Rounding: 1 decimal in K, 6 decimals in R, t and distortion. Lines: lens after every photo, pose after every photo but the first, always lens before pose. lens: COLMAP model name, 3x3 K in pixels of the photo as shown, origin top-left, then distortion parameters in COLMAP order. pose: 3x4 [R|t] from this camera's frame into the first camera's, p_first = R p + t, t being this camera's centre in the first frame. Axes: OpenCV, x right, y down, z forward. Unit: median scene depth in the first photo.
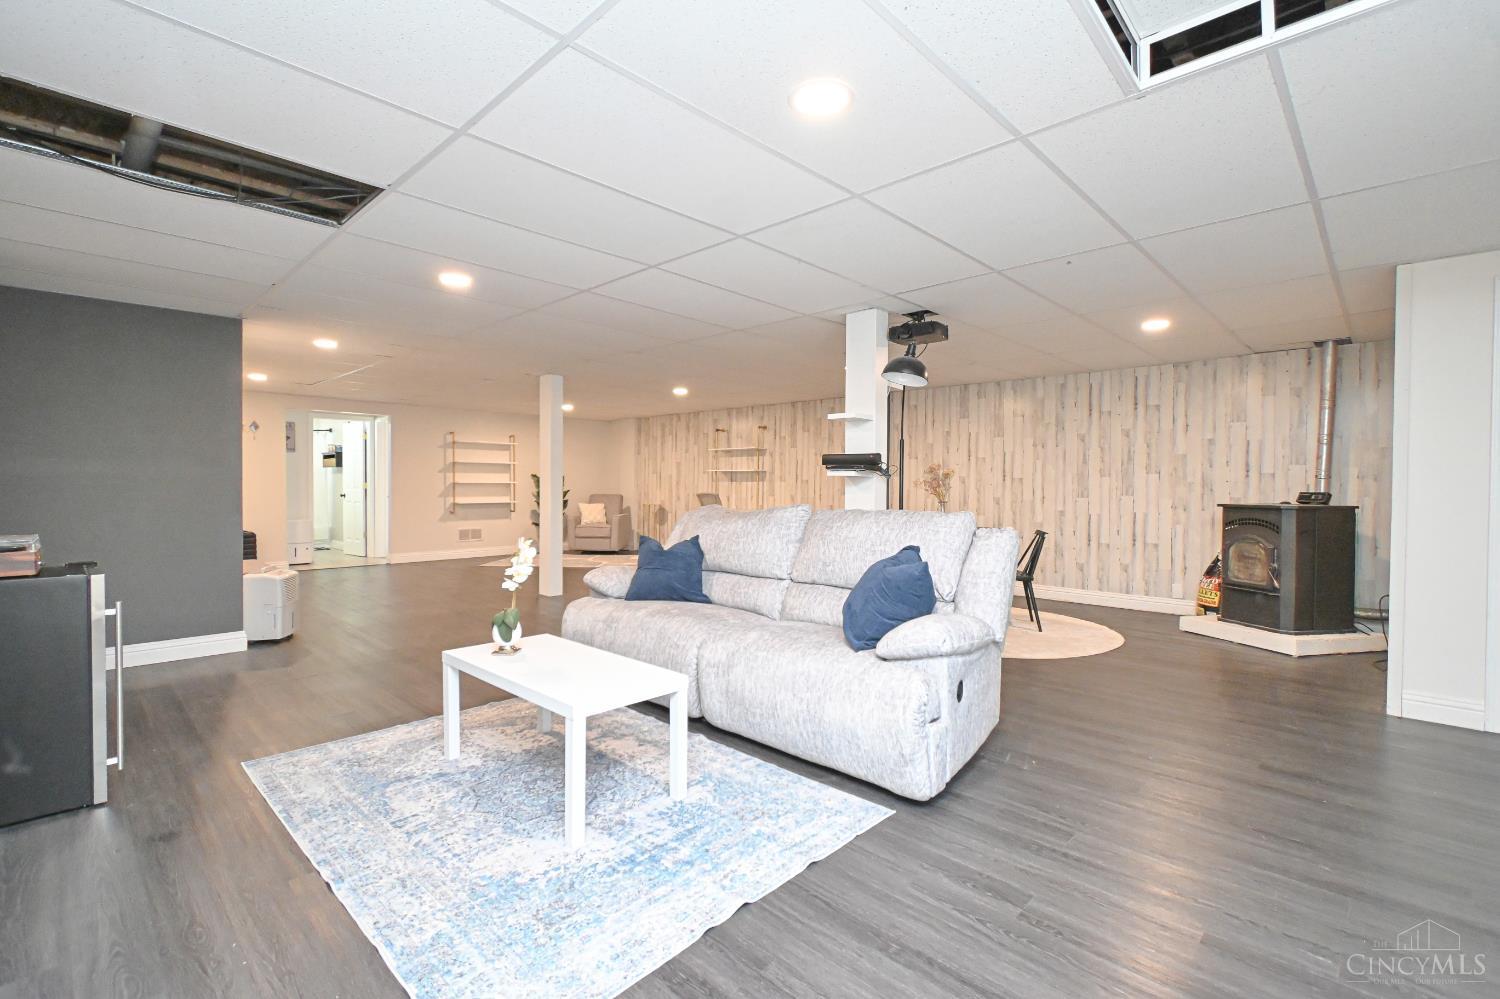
lens RADIAL K [[665.0, 0, 754.1], [0, 665.0, 495.4], [0, 0, 1]] dist [0.003820, 0.000751]
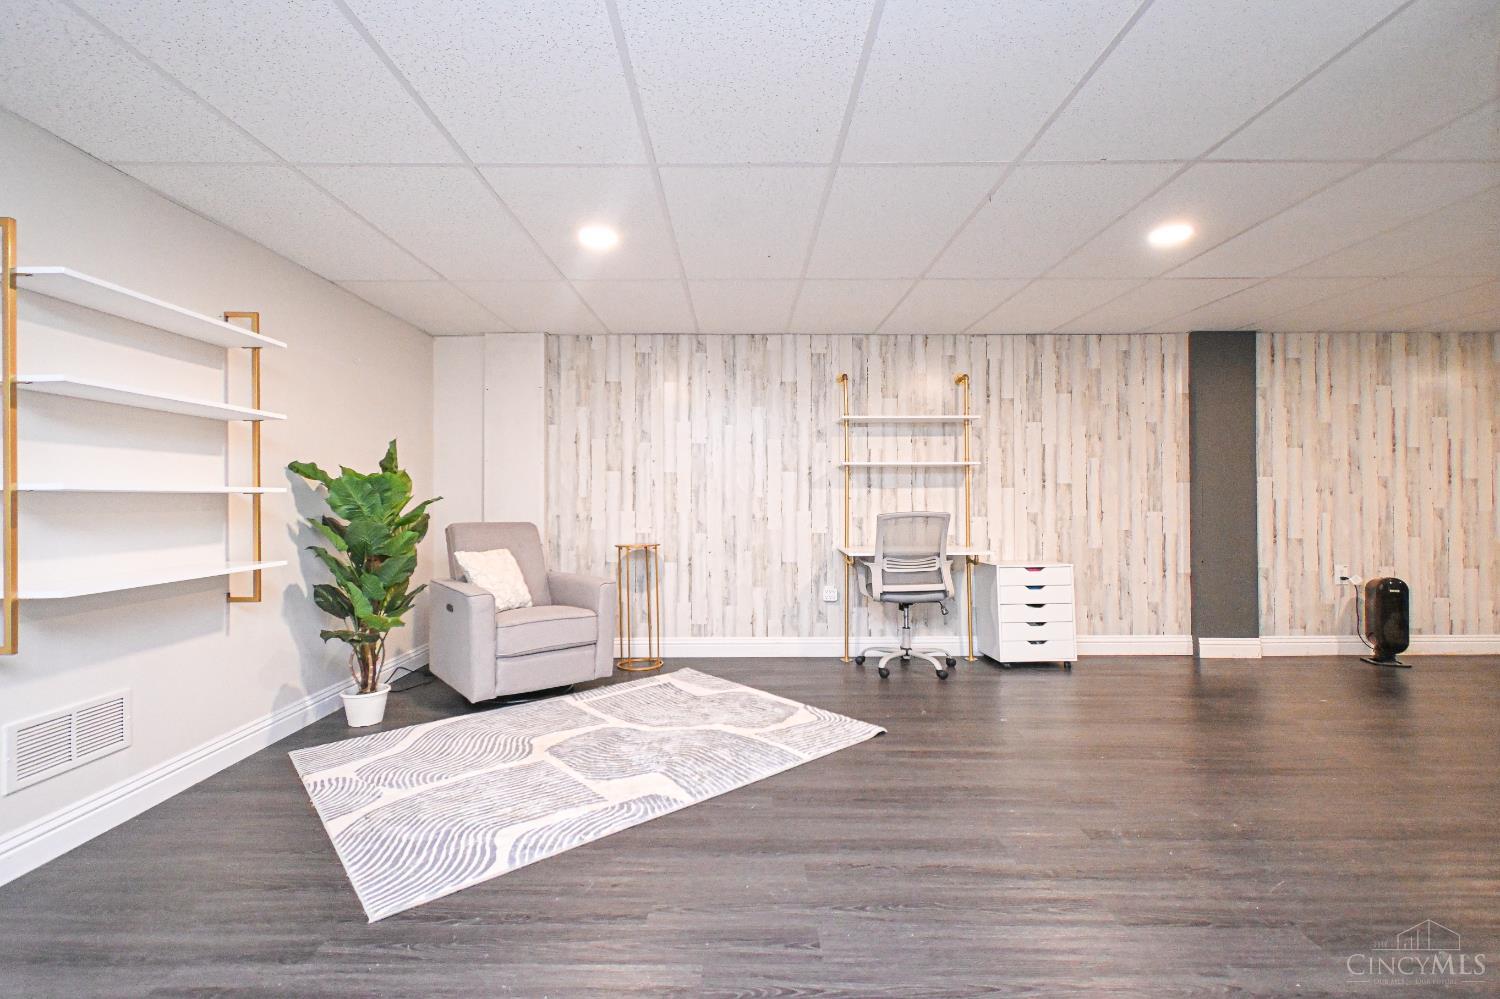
lens RADIAL K [[665.0, 0, 754.1], [0, 665.0, 495.4], [0, 0, 1]] dist [0.003820, 0.000751]
pose [[0.729740, -0.004342, 0.683711, -1.108378], [0.018192, 0.999749, -0.013068, -0.026712], [-0.683483, 0.021974, 0.729636, 1.878664]]
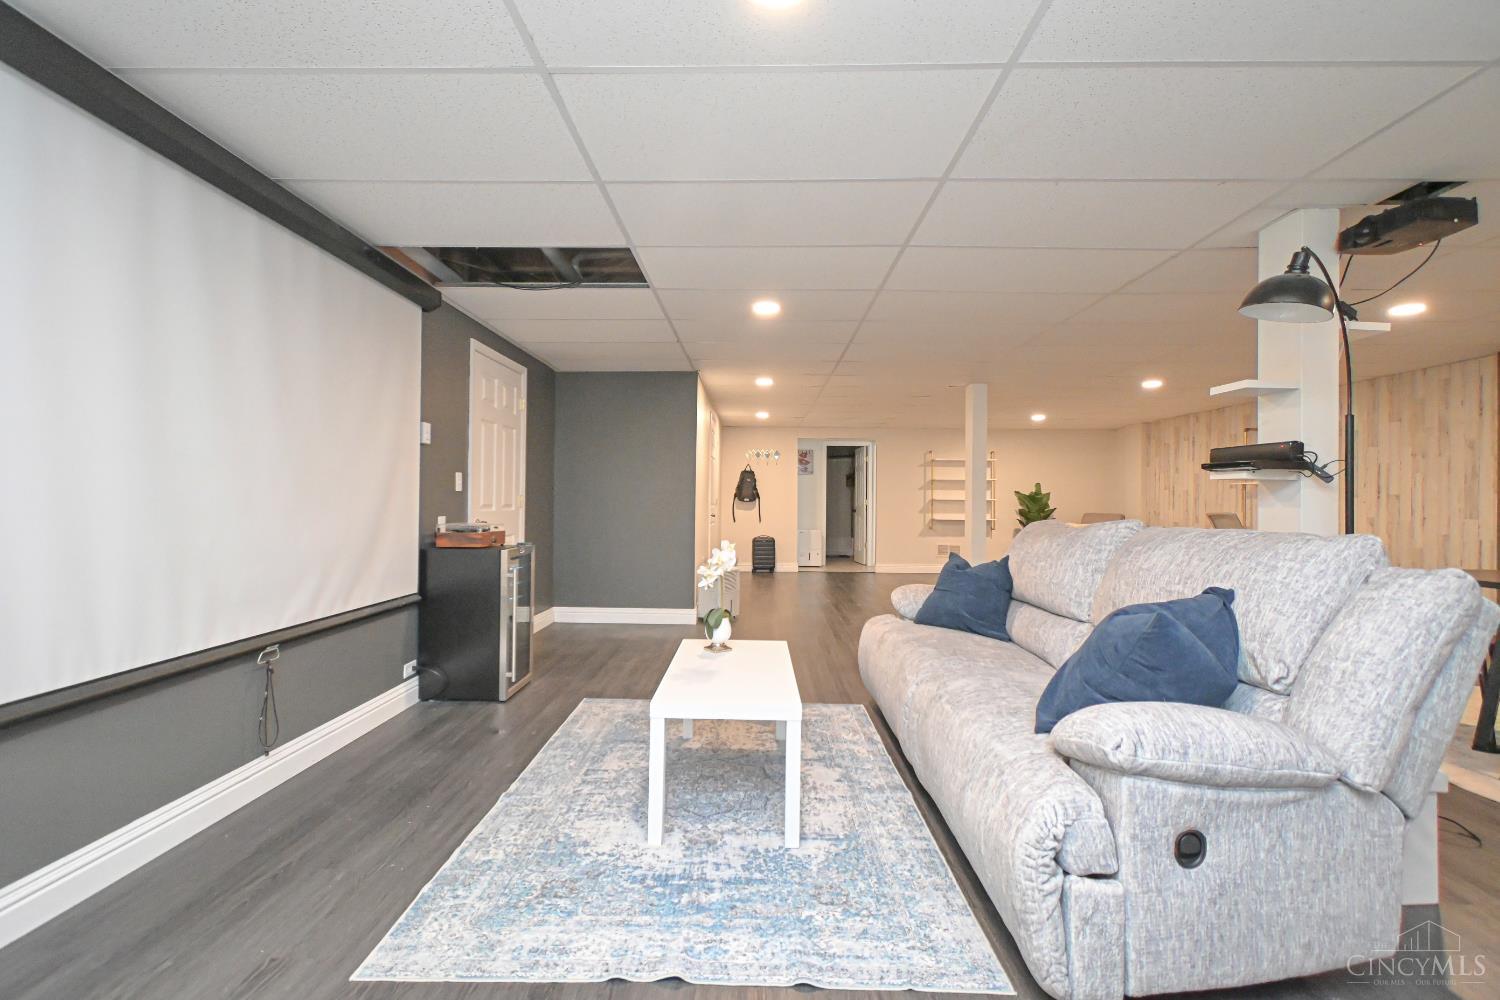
lens RADIAL K [[665.0, 0, 754.1], [0, 665.0, 495.9], [0, 0, 1]] dist [0.003820, 0.000751]
pose [[0.678046, -0.004671, -0.735004, 0.318344], [-0.018403, 0.999558, -0.023330, 0.011991], [0.734789, 0.029345, 0.677661, 0.230461]]
